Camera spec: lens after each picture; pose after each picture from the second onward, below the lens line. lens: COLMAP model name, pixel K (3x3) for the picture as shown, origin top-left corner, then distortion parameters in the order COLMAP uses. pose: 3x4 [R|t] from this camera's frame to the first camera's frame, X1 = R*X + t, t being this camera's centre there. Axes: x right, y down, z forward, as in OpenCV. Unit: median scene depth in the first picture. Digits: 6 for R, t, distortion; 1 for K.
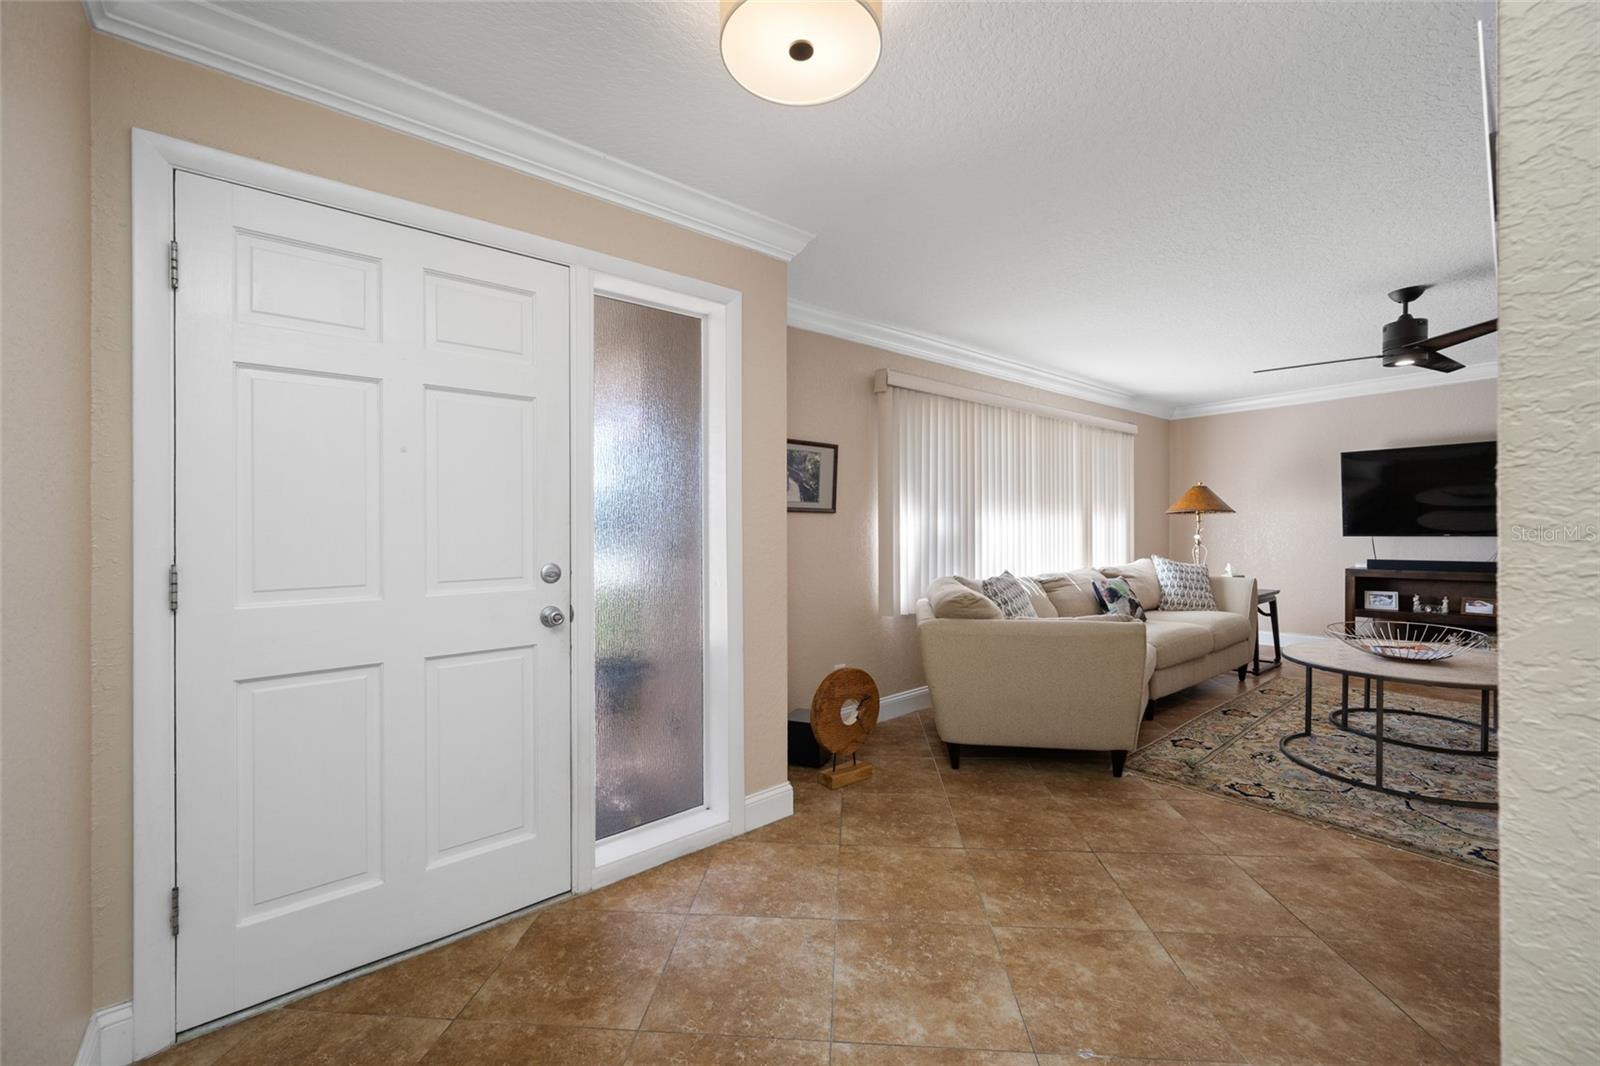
lens RADIAL K [[630.2, 0, 802.1], [0, 630.2, 527.1], [0, 0, 1]] dist [0.001109, 0.000127]
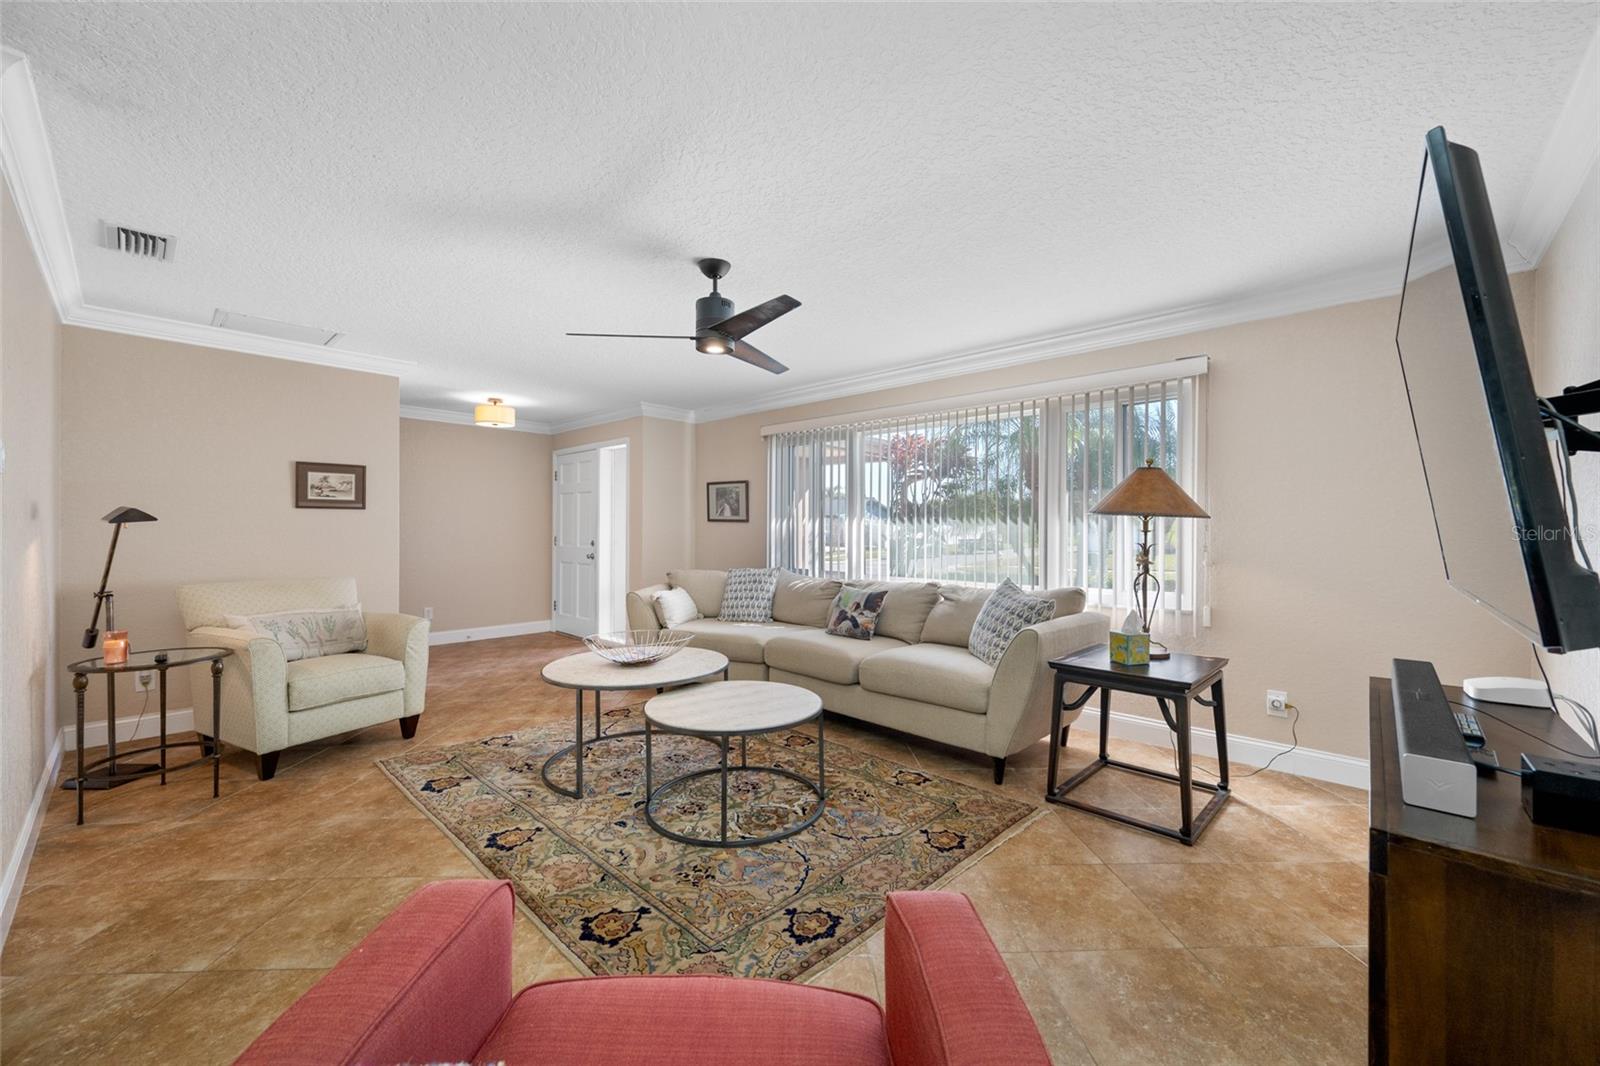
lens RADIAL K [[630.2, 0, 802.1], [0, 630.2, 527.1], [0, 0, 1]] dist [0.001109, 0.000127]
pose [[0.116257, 0.009130, -0.993177, 2.022610], [-0.002834, 0.999957, 0.008861, -0.029539], [0.993215, 0.001785, 0.116278, 1.139436]]
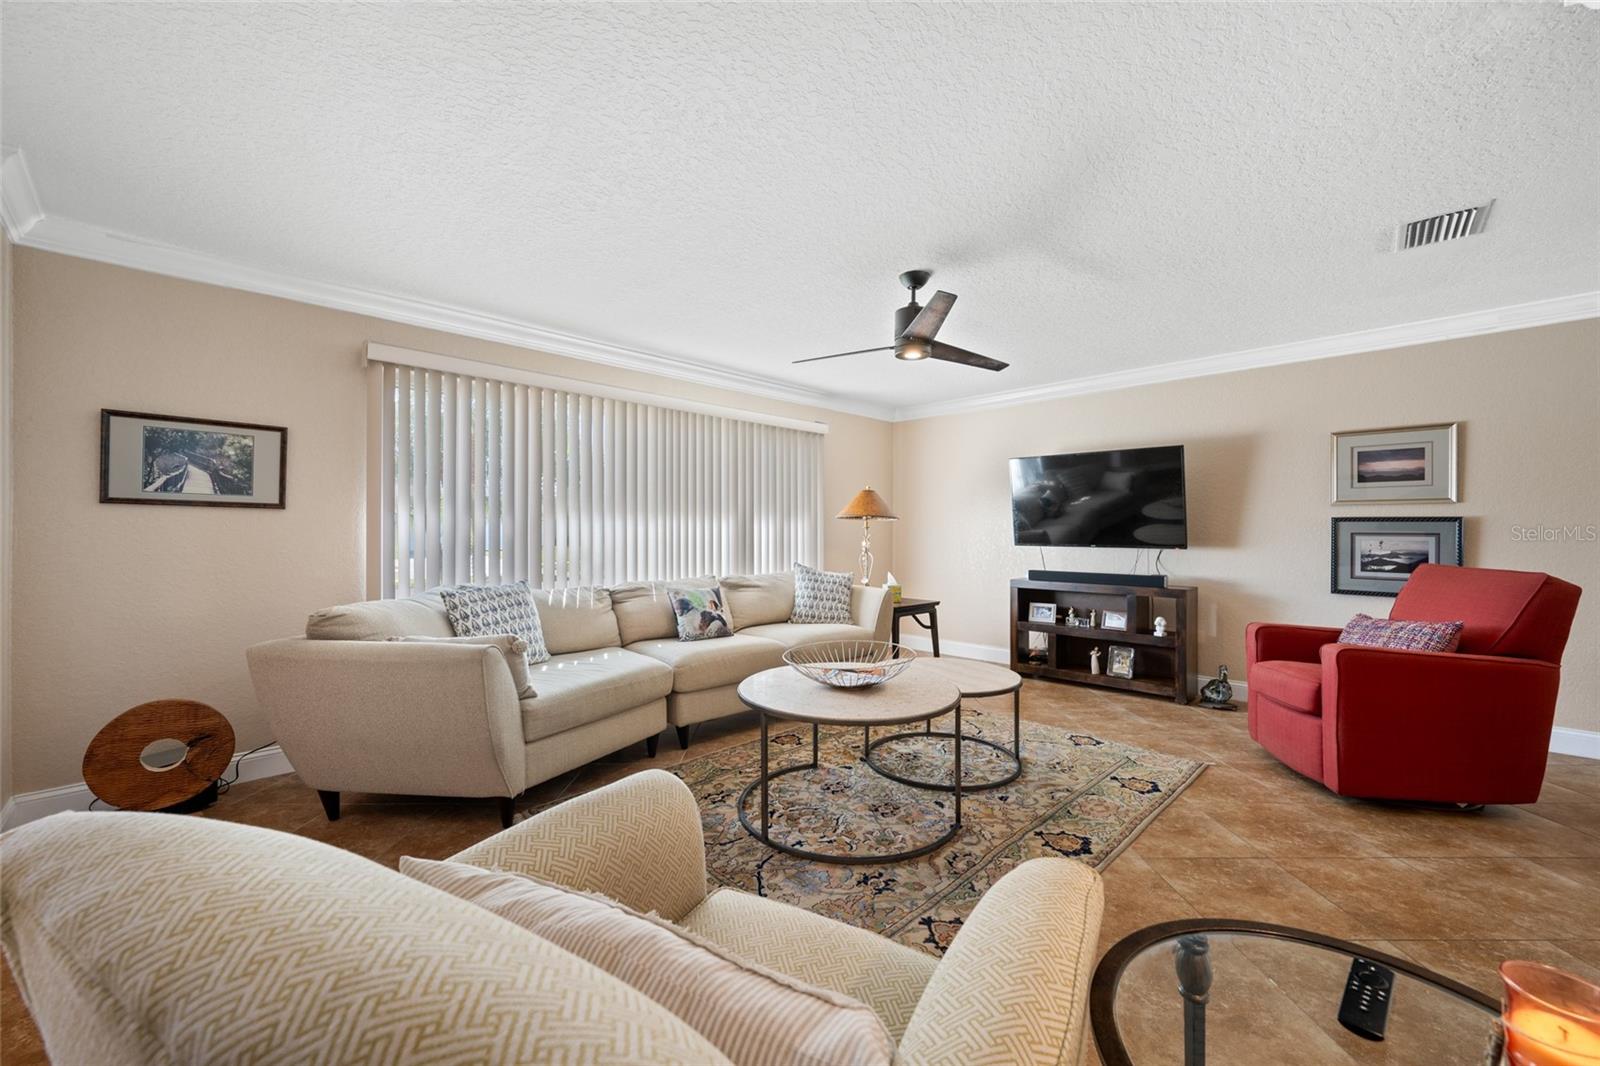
lens RADIAL K [[630.2, 0, 802.1], [0, 630.2, 527.1], [0, 0, 1]] dist [0.001109, 0.000127]
pose [[0.996202, 0.016453, 0.085503, 0.799404], [-0.016022, 0.999855, -0.005729, -0.005142], [-0.085585, 0.004337, 0.996321, 0.126203]]
